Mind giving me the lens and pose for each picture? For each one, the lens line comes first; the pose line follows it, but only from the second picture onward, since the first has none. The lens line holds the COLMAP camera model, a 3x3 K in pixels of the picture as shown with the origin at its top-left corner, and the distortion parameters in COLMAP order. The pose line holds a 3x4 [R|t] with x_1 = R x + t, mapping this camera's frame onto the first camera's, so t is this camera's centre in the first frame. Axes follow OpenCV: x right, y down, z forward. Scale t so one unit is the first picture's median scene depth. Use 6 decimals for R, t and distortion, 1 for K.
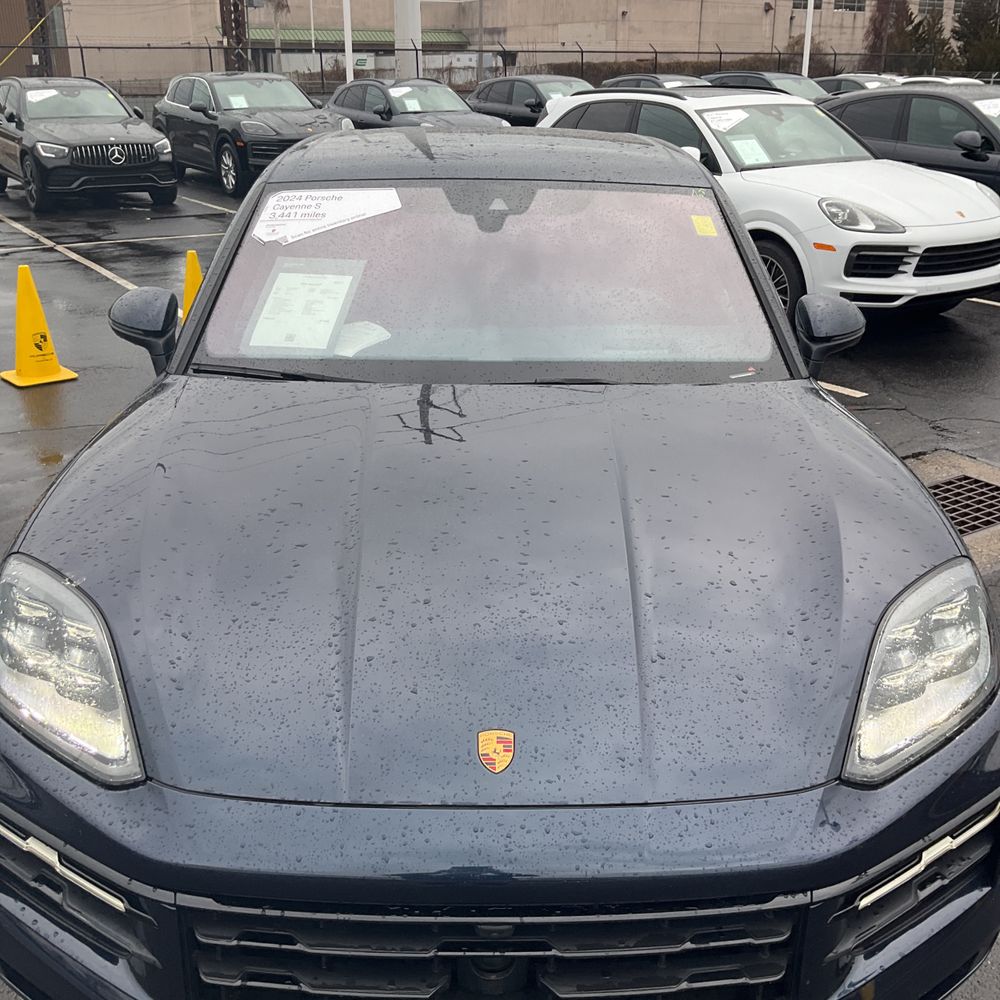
lens RADIAL K [[1093.7, 0, 497.9], [0, 1093.7, 497.5], [0, 0, 1]] dist [0.122476, -0.249994]
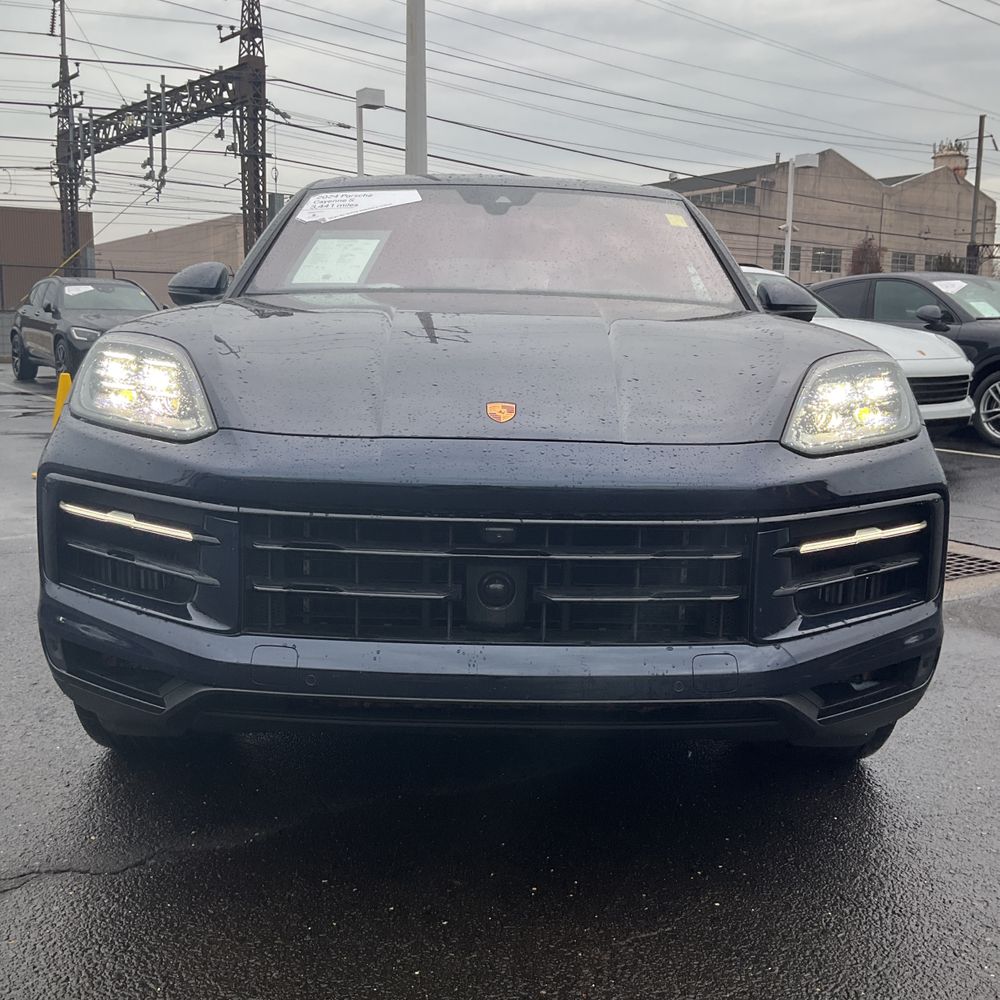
lens RADIAL K [[1098.4, 0, 497.0], [0, 1098.4, 500.9], [0, 0, 1]] dist [0.098821, -0.210462]
pose [[0.999897, 0.014318, 0.001045, -0.003263], [-0.013784, 0.977832, -0.208937, 0.311343], [-0.004014, 0.208901, 0.977929, -0.101043]]
